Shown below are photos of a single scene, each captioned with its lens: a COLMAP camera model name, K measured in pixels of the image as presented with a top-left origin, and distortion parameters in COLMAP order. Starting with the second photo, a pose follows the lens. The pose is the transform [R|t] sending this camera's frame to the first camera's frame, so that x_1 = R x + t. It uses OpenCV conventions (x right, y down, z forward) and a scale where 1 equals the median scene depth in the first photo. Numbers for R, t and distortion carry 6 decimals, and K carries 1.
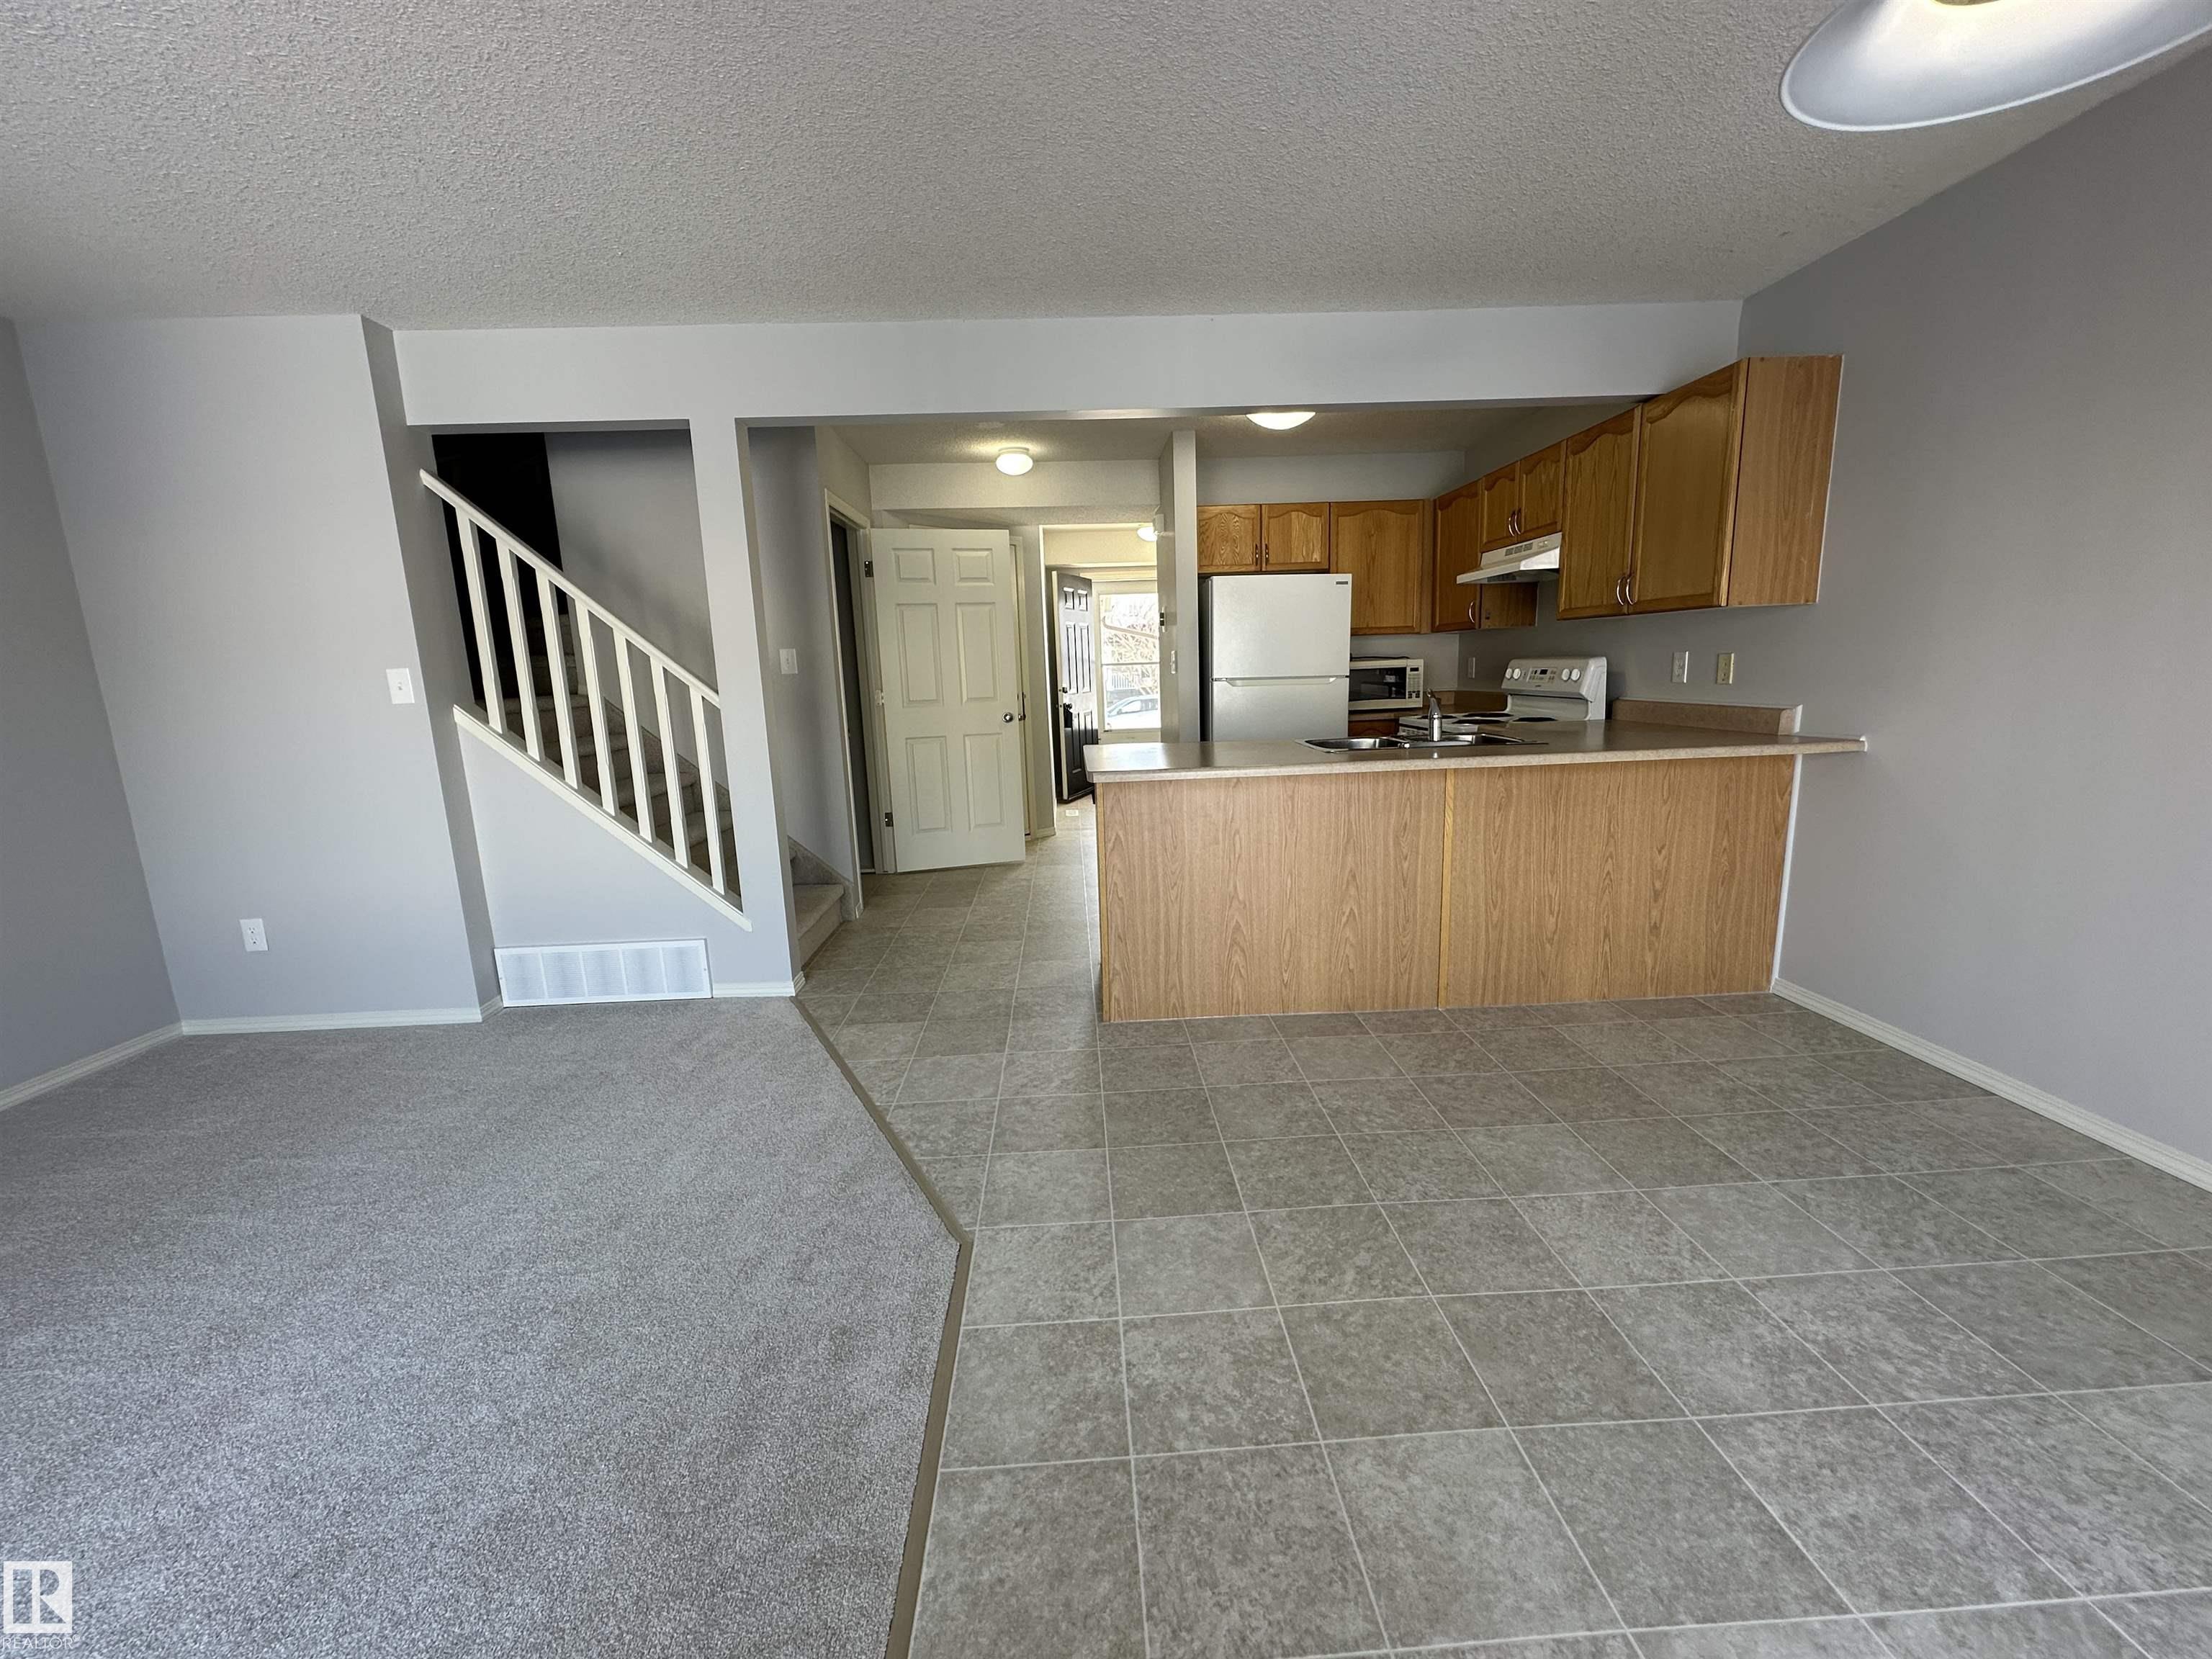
lens RADIAL K [[882.1, 0, 1106.0], [0, 882.1, 829.5], [0, 0, 1]] dist [-0.002817, 0.000795]
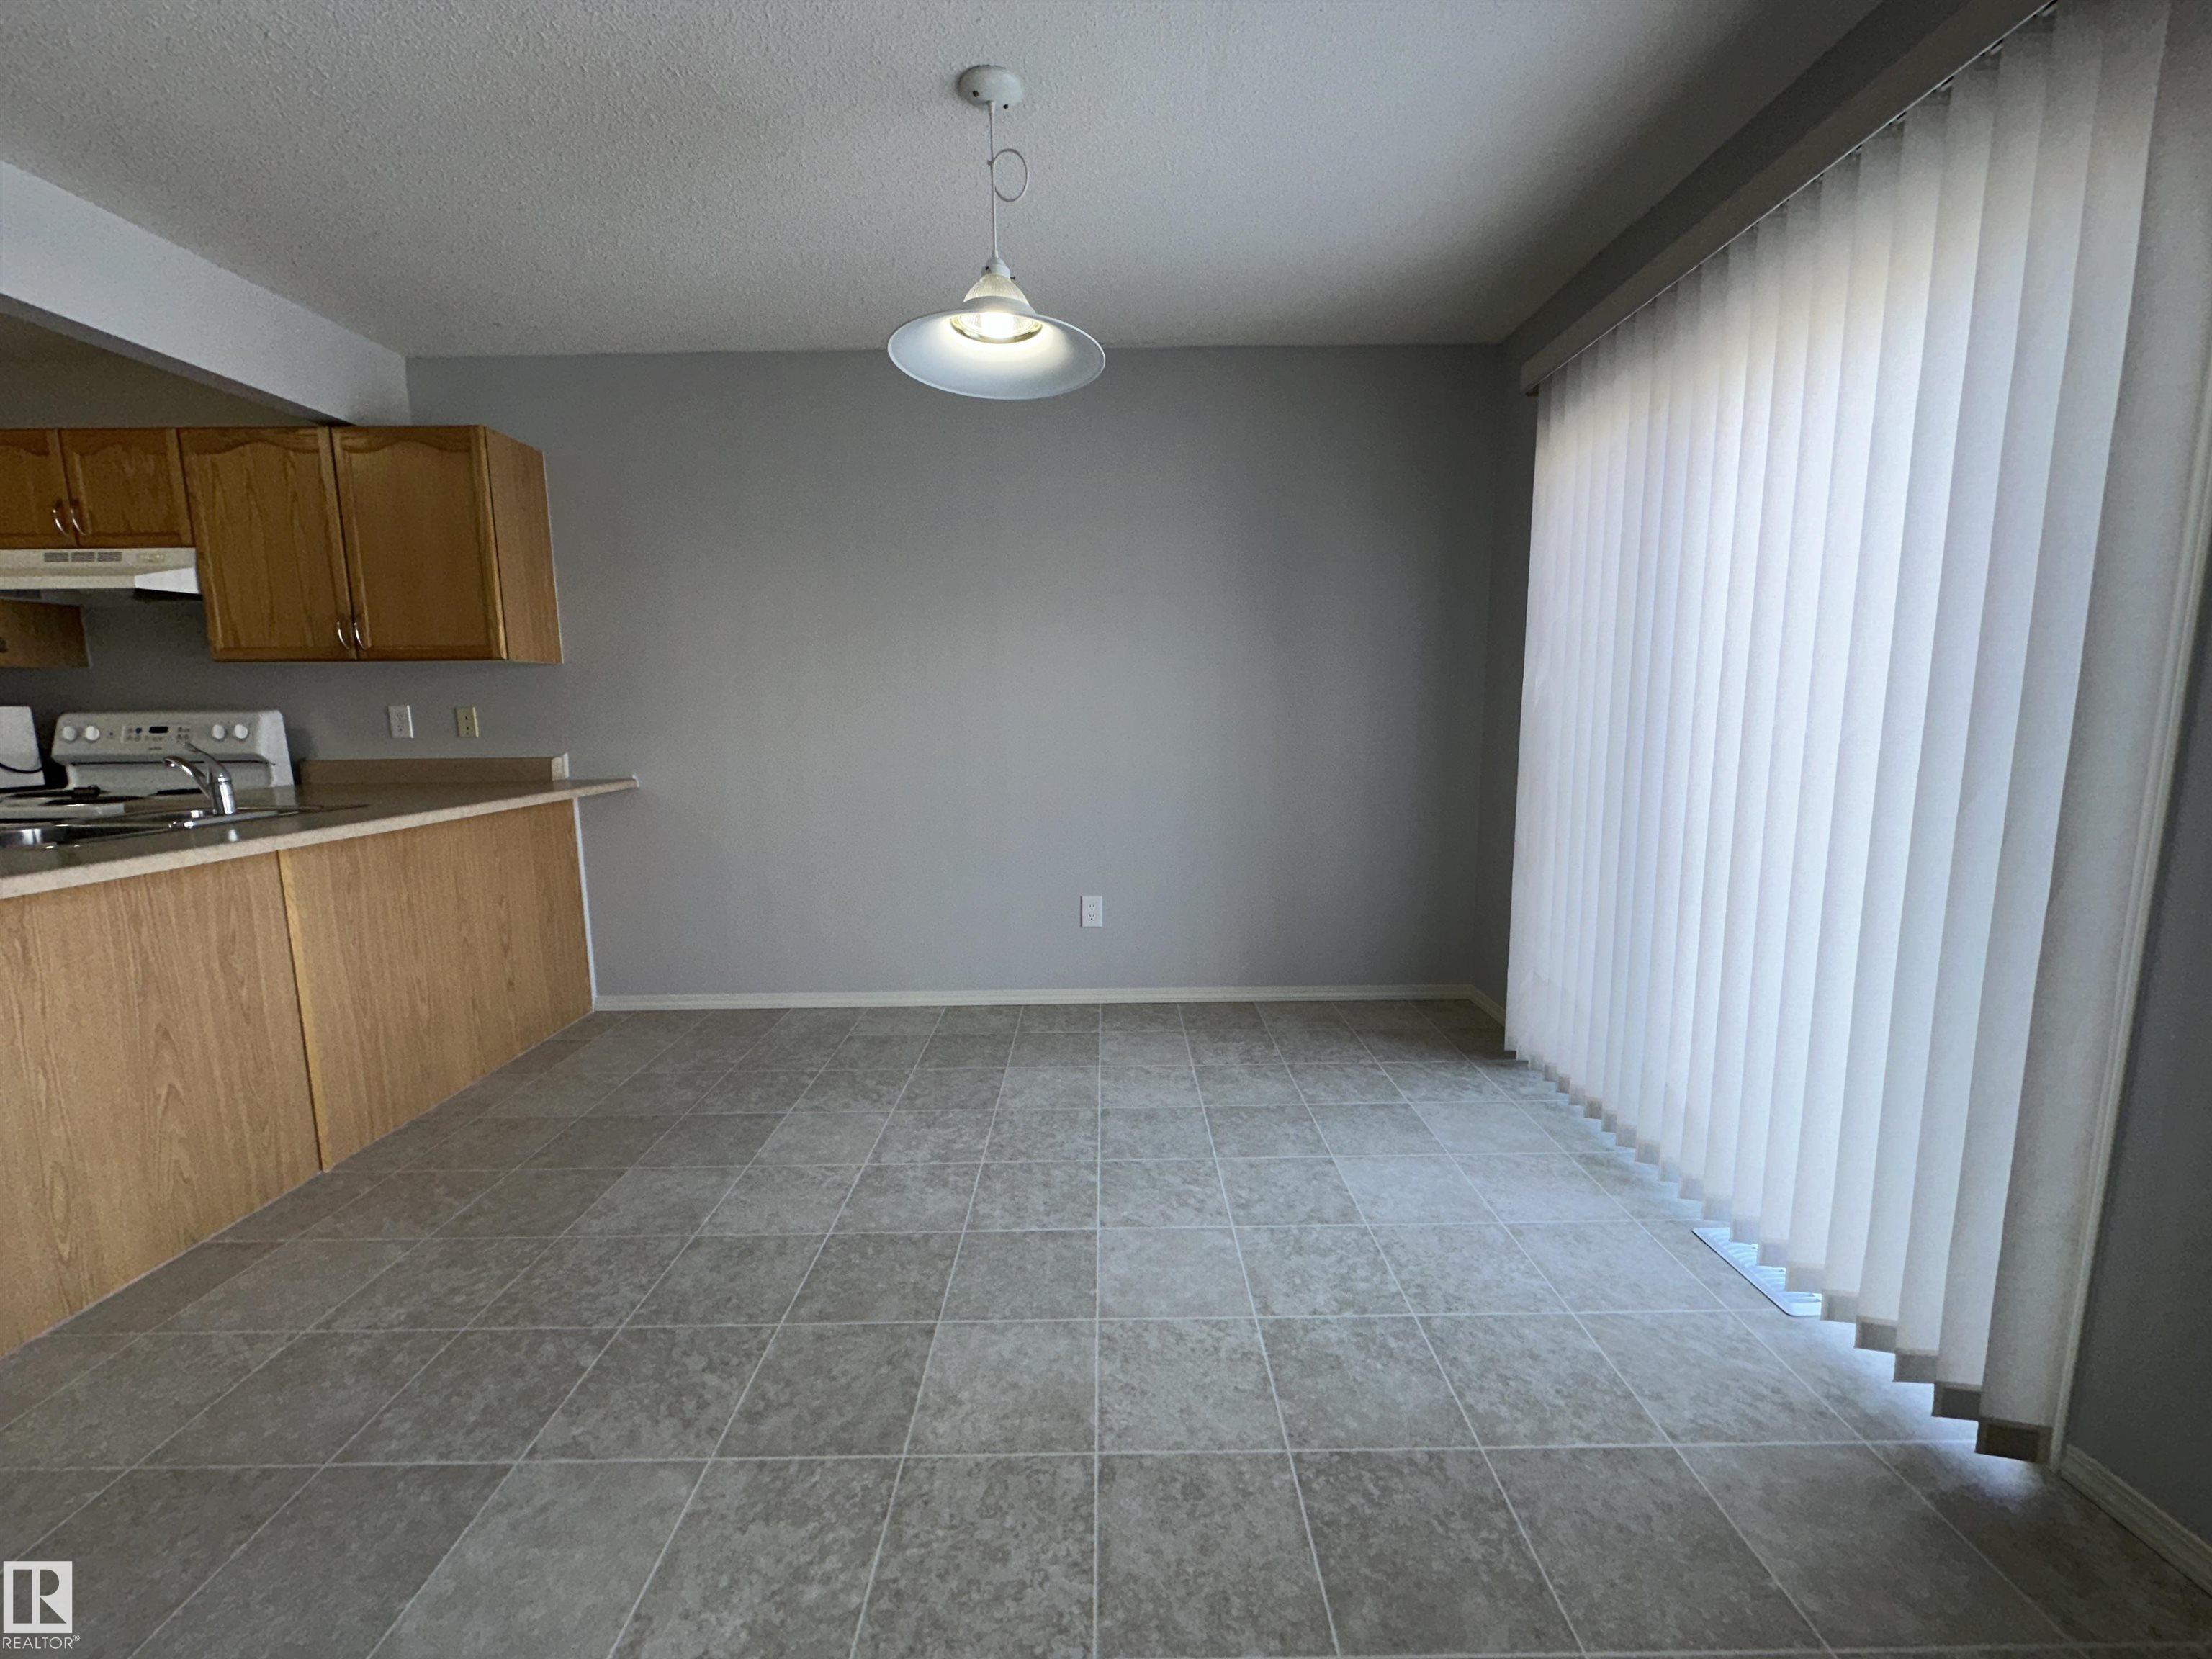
lens RADIAL K [[882.1, 0, 1106.0], [0, 882.1, 829.5], [0, 0, 1]] dist [-0.002817, 0.000795]
pose [[0.039420, -0.104335, 0.993761, -0.286282], [0.191980, 0.976796, 0.094939, -0.019074], [-0.980607, 0.187039, 0.058535, 0.255444]]
